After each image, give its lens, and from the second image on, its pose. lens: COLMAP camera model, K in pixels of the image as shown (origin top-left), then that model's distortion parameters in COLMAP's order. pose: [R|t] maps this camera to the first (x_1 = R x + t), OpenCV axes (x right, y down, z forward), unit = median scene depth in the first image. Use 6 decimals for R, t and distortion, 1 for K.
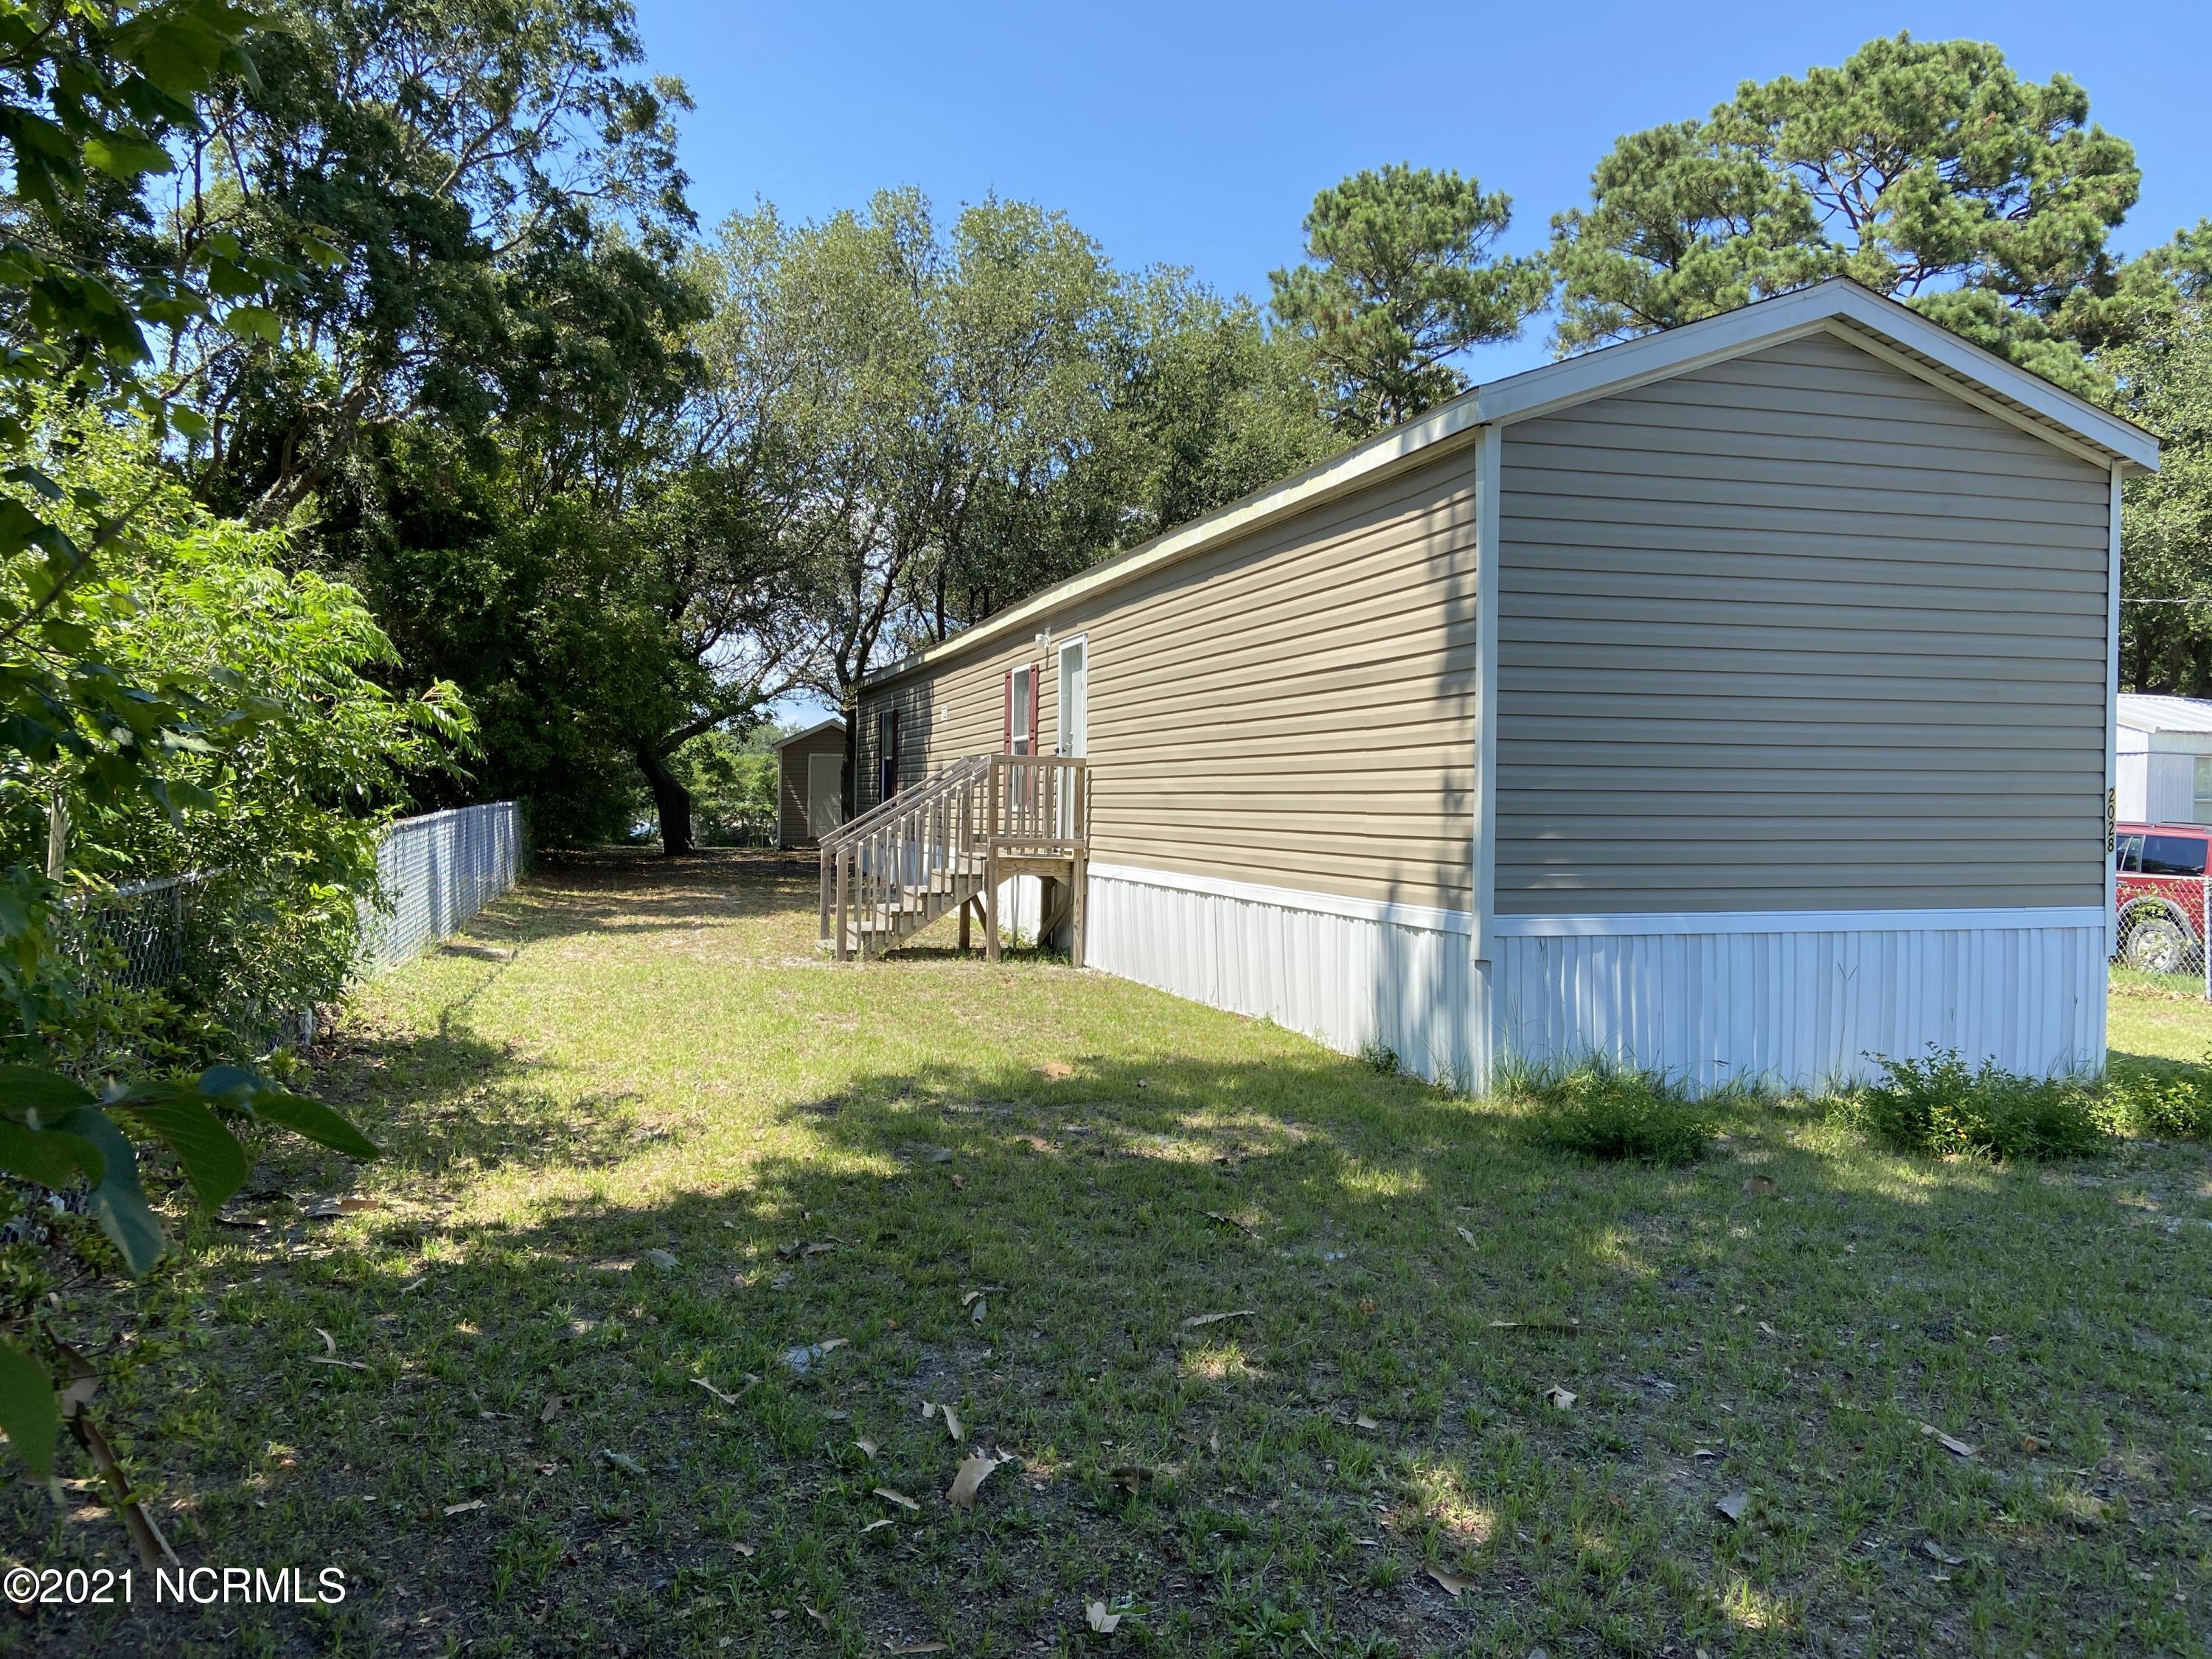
lens RADIAL K [[1710.0, 0, 1103.5], [0, 1710.0, 830.1], [0, 0, 1]] dist [0.006026, -0.000081]
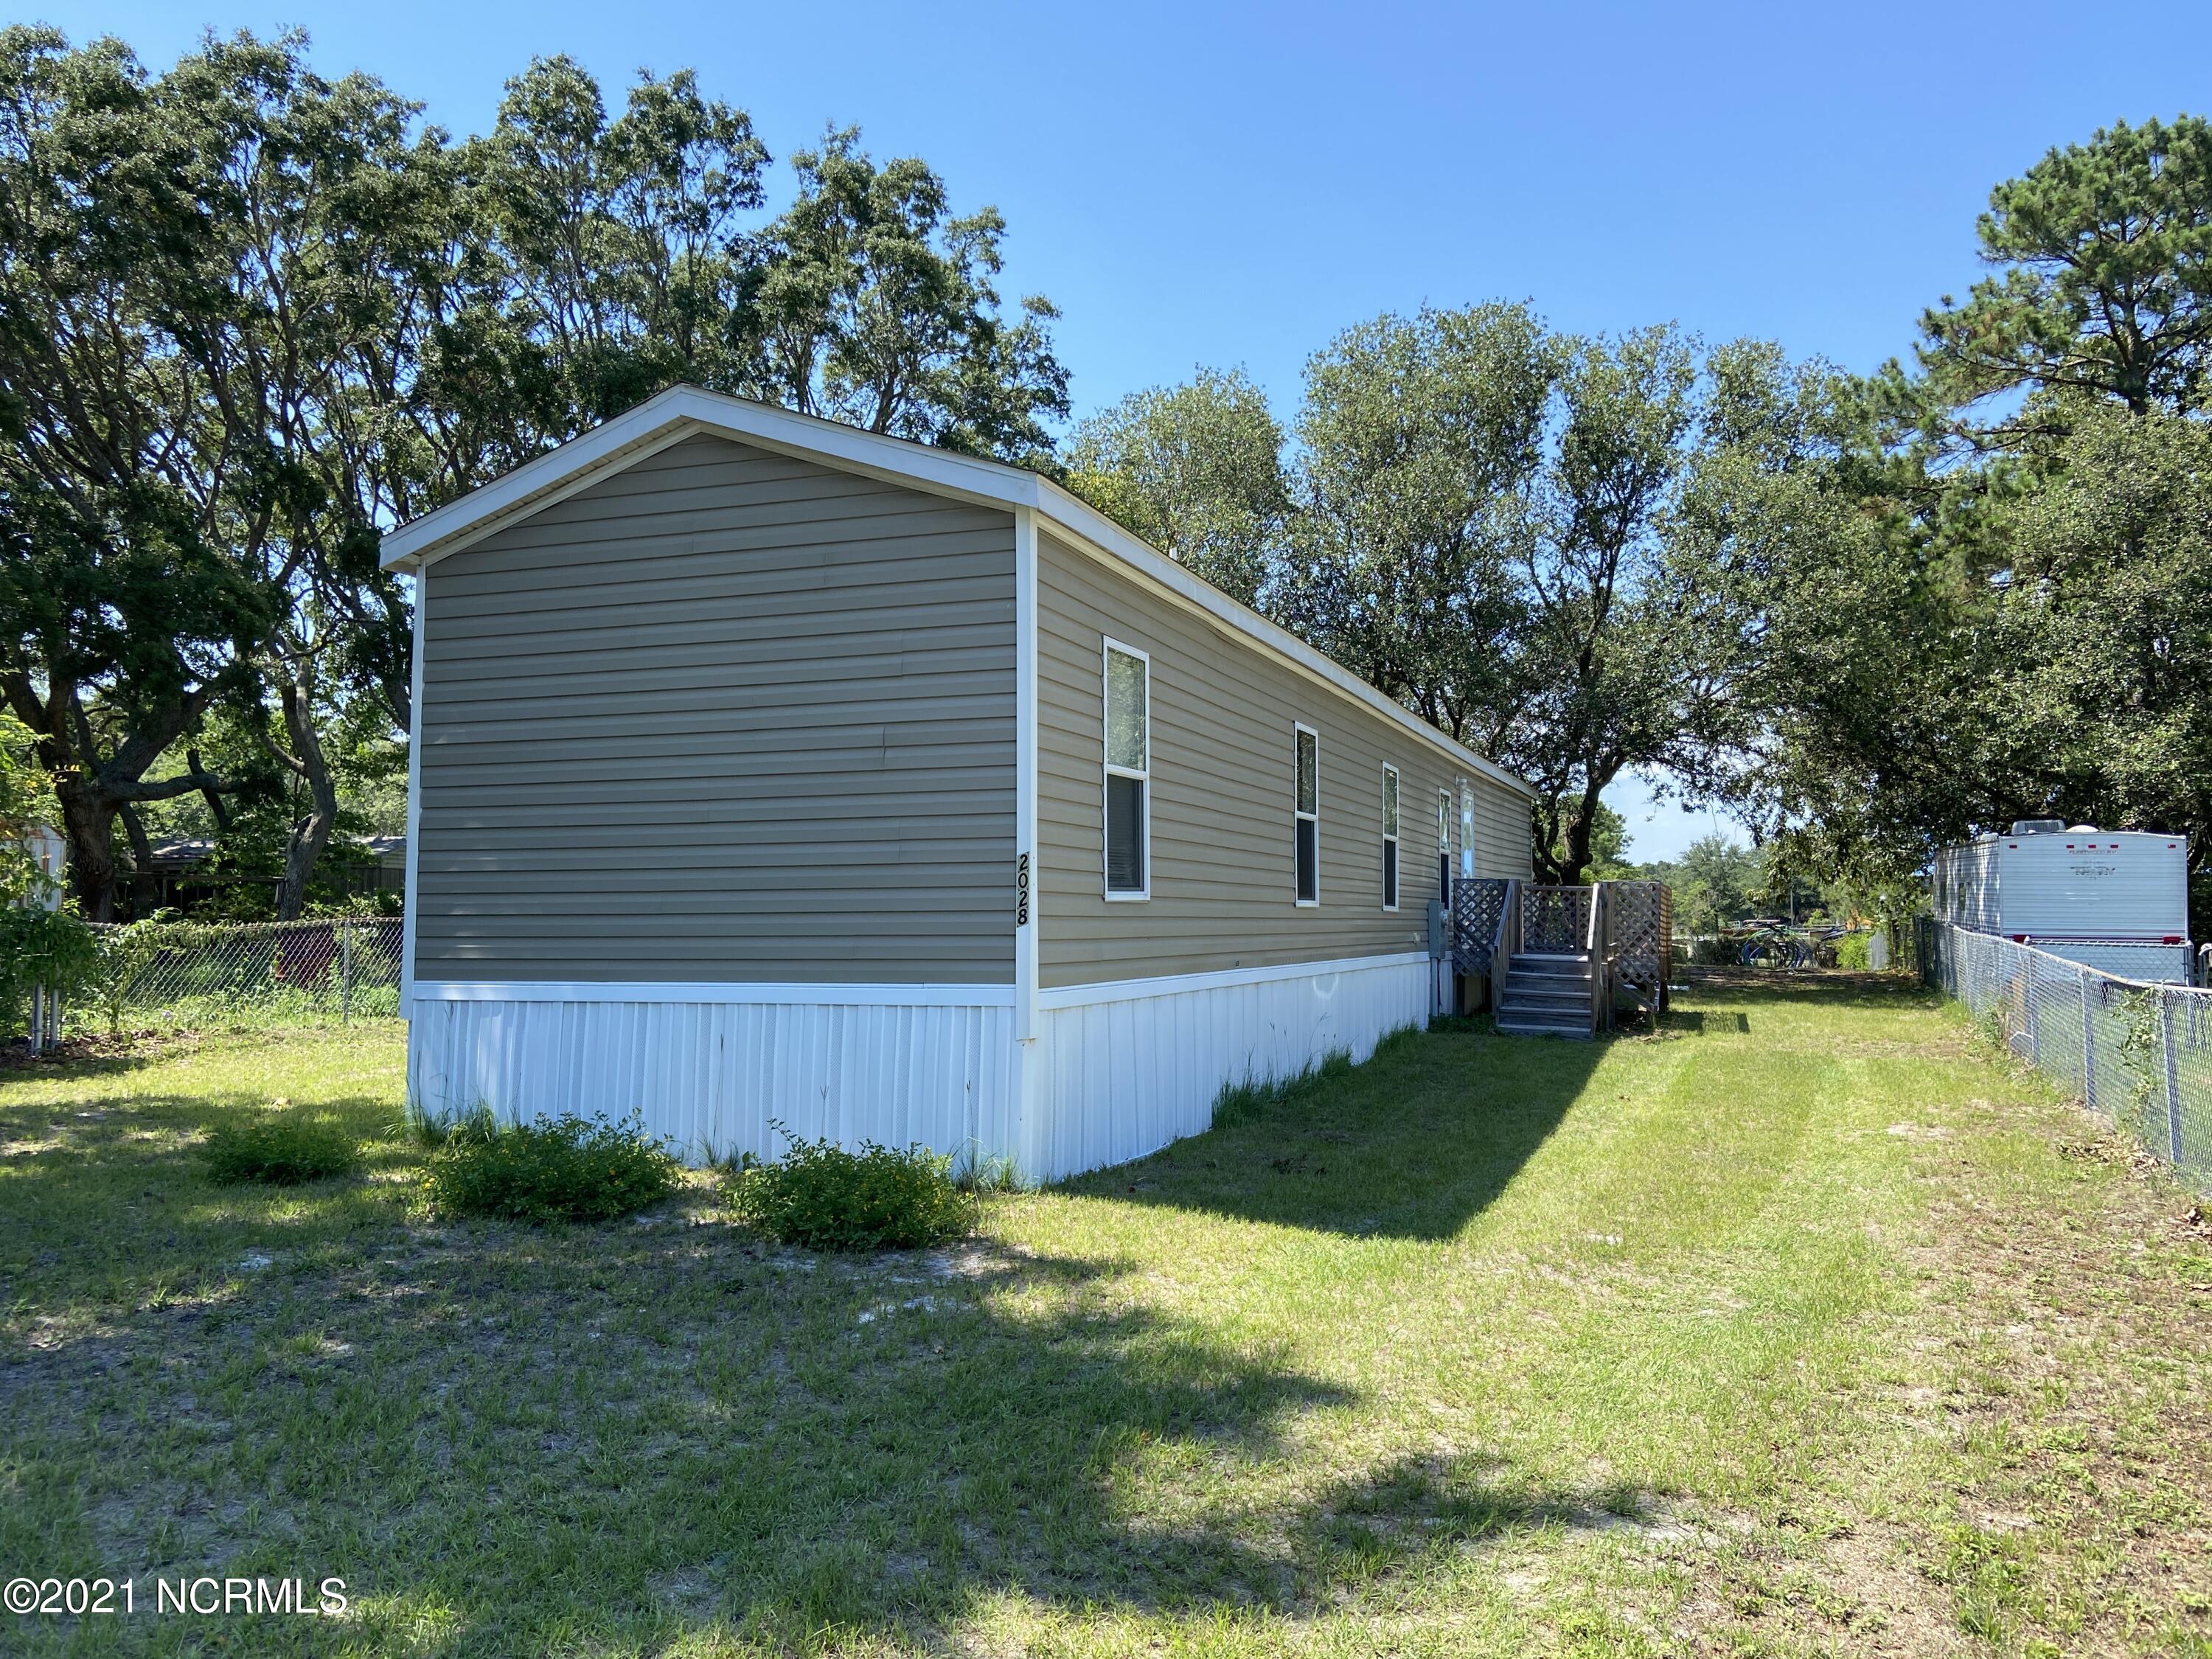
lens RADIAL K [[1710.0, 0, 1109.0], [0, 1710.0, 826.3], [0, 0, 1]] dist [0.006026, -0.000081]
pose [[0.814186, -0.046239, -0.578760, 1.219002], [0.003044, 0.997150, -0.075383, 0.031757], [0.580597, 0.059614, 0.812006, 0.298708]]
